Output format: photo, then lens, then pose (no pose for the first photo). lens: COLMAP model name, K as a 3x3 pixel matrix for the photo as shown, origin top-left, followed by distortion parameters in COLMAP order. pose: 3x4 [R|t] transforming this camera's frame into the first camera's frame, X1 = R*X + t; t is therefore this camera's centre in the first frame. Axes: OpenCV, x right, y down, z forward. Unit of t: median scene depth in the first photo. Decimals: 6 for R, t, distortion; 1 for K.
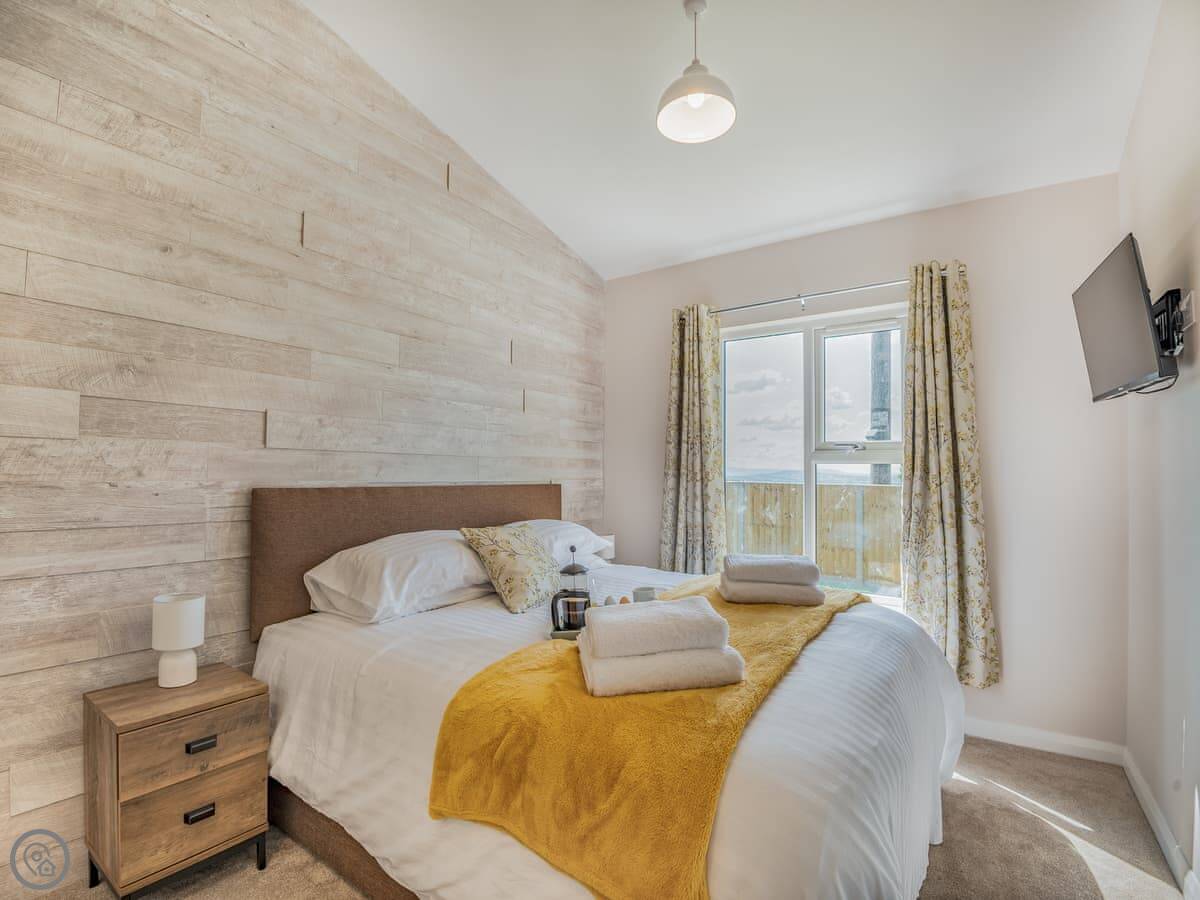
lens RADIAL K [[553.0, 0, 600.4], [0, 553.0, 457.7], [0, 0, 1]] dist [-0.021023, -0.016646]
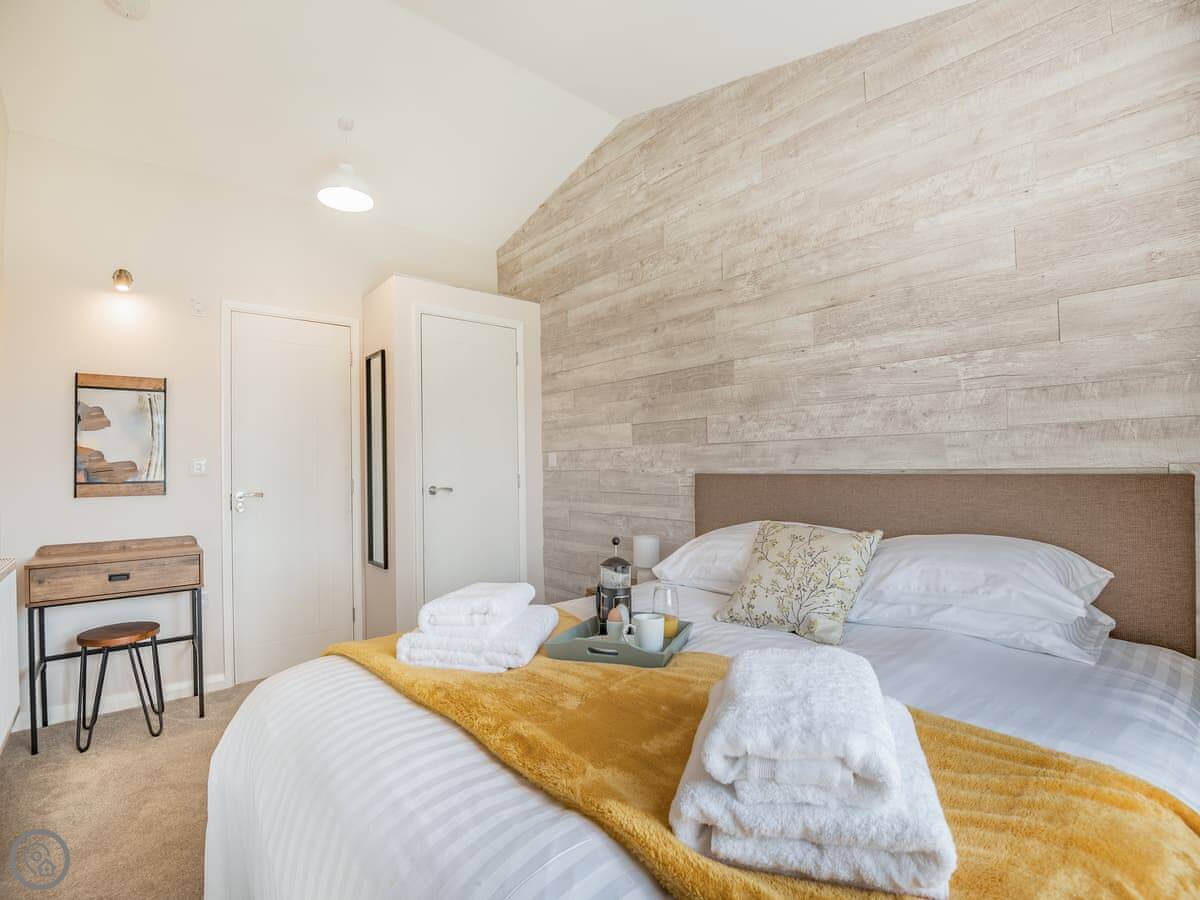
lens RADIAL K [[553.0, 0, 600.4], [0, 553.0, 457.7], [0, 0, 1]] dist [-0.021023, -0.016646]
pose [[-0.259448, -0.014771, -0.965644, 0.686077], [0.045165, 0.998603, -0.027410, 0.036826], [0.964700, -0.050725, -0.258419, 0.966251]]
